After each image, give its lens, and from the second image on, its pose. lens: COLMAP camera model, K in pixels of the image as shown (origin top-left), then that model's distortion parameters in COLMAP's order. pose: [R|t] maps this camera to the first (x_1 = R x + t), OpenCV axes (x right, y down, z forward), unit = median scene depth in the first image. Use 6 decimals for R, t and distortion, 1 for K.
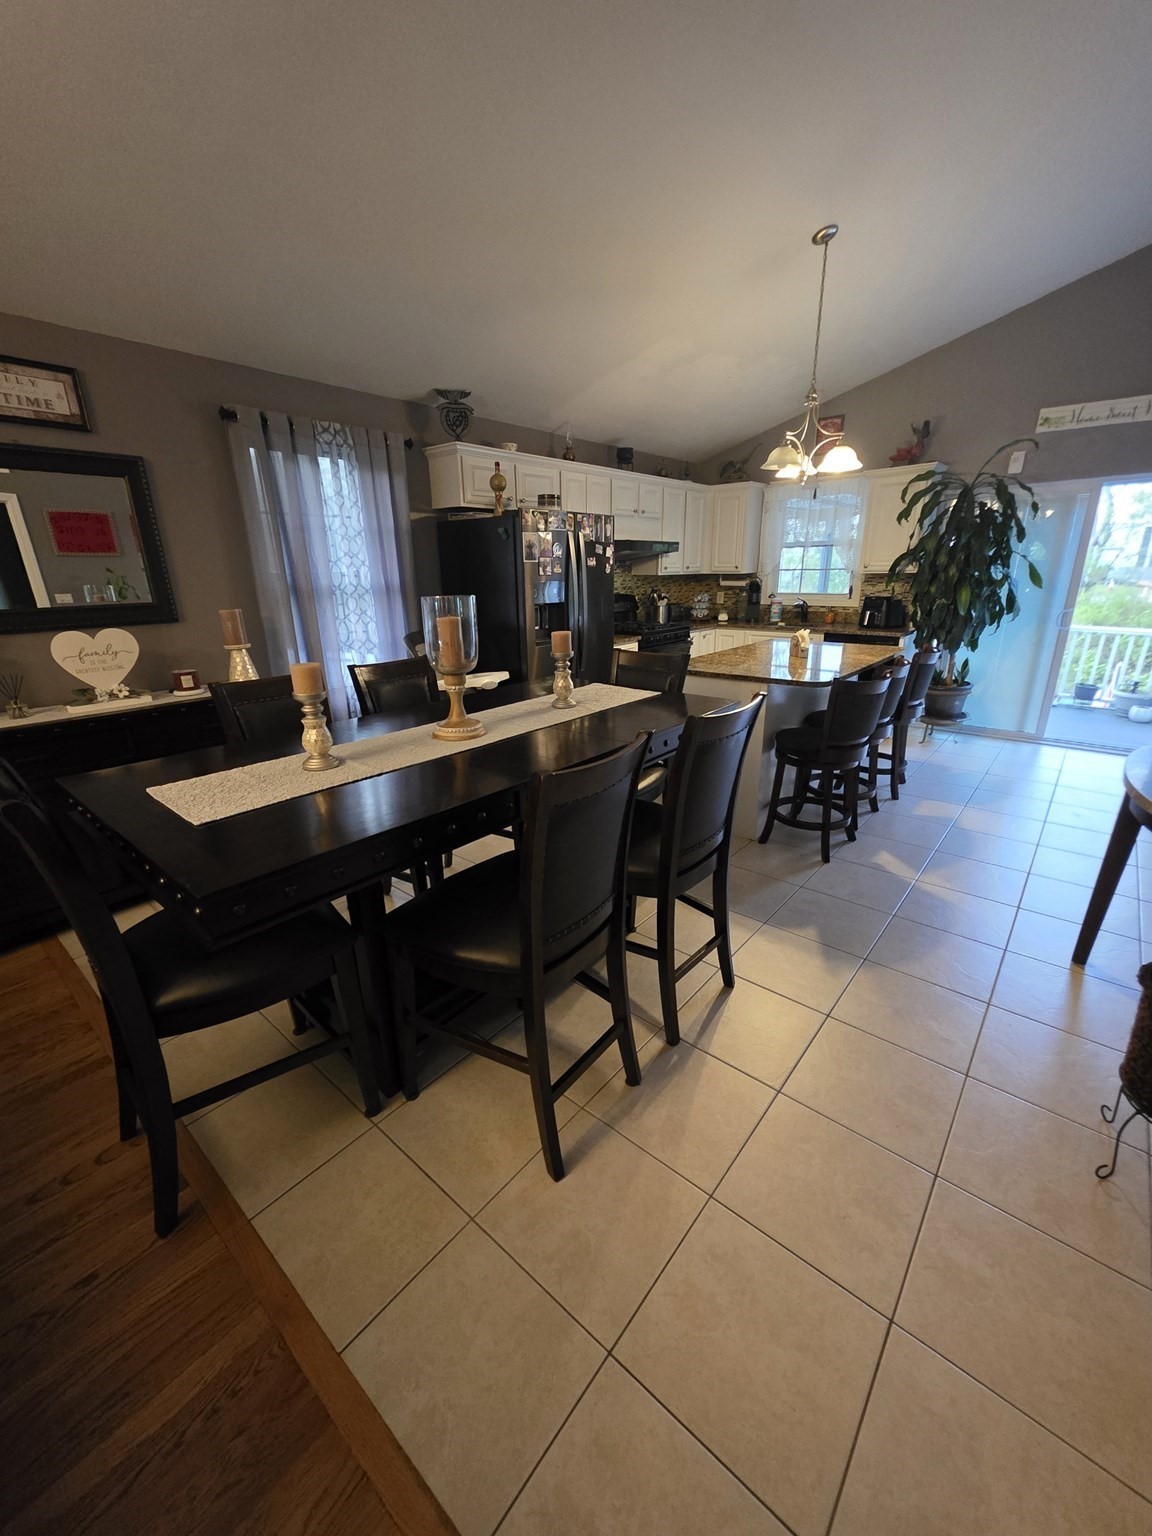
lens RADIAL K [[612.4, 0, 576.4], [0, 612.4, 773.7], [0, 0, 1]] dist [-0.000114, 0.000566]
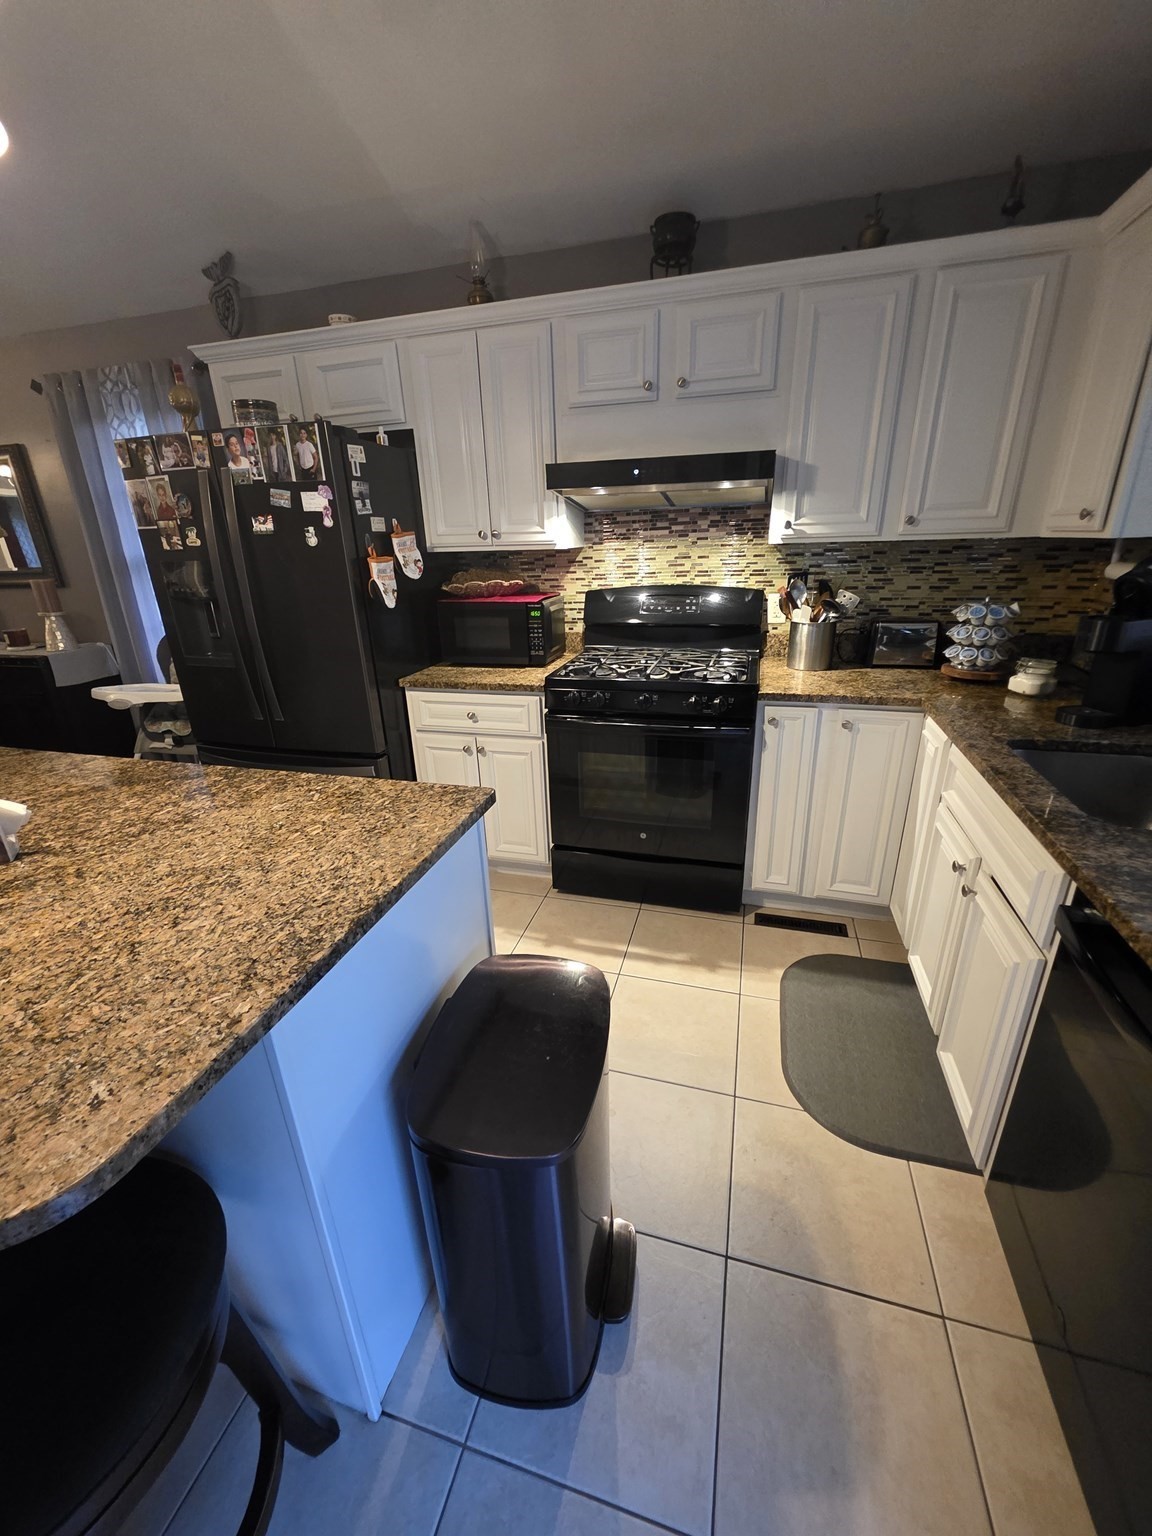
lens RADIAL K [[611.4, 0, 577.2], [0, 611.4, 775.3], [0, 0, 1]] dist [0.000728, 0.000620]
pose [[0.411771, 0.333322, -0.848140, 0.694307], [-0.271155, 0.933365, 0.235170, -0.367459], [0.870011, 0.133141, 0.474715, 1.091070]]
